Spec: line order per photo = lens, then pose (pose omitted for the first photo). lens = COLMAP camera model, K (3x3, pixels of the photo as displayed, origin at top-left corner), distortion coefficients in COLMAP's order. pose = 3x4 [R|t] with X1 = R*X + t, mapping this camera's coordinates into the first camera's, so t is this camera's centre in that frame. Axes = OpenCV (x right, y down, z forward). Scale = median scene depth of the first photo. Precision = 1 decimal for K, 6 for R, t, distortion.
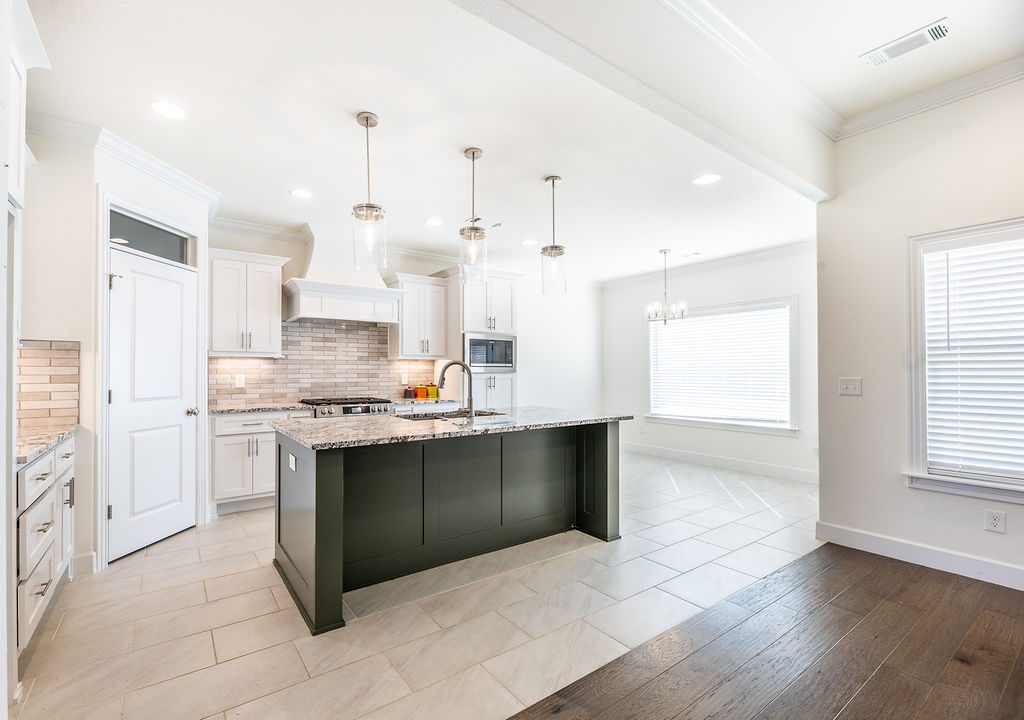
lens RADIAL K [[445.8, 0, 491.4], [0, 445.8, 368.6], [0, 0, 1]] dist [-0.000360, 0.000025]
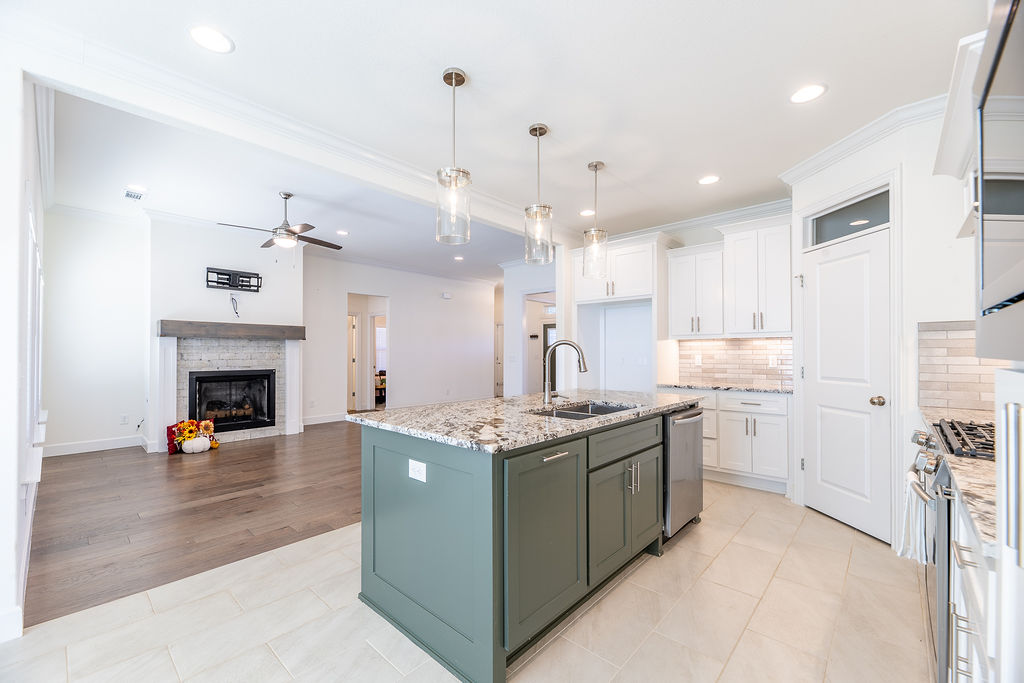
lens RADIAL K [[416.3, 0, 510.9], [0, 416.3, 349.2], [0, 0, 1]] dist [0.002049, -0.004137]
pose [[-0.980574, -0.001641, -0.196145, 0.114414], [0.001435, 0.999878, -0.015541, 0.009578], [0.196147, -0.015521, -0.980452, 1.259983]]
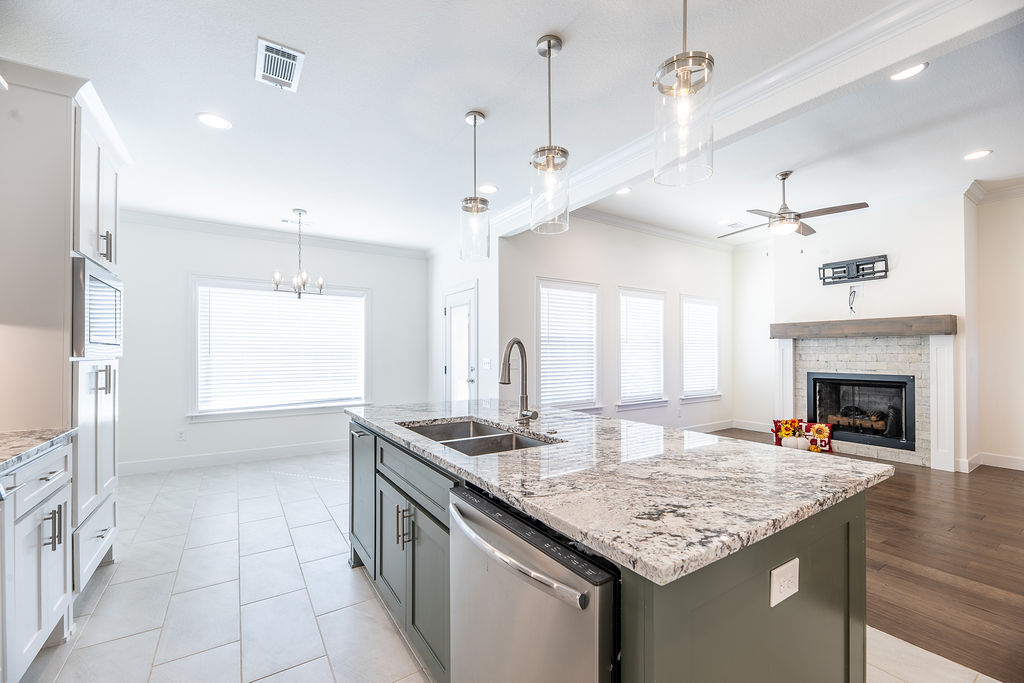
lens RADIAL K [[416.3, 0, 510.9], [0, 416.3, 349.2], [0, 0, 1]] dist [0.002049, -0.004137]
pose [[0.045319, 0.008778, 0.998934, -0.474522], [-0.005836, 0.999947, -0.008522, 0.002672], [-0.998956, -0.005444, 0.045368, 0.696968]]
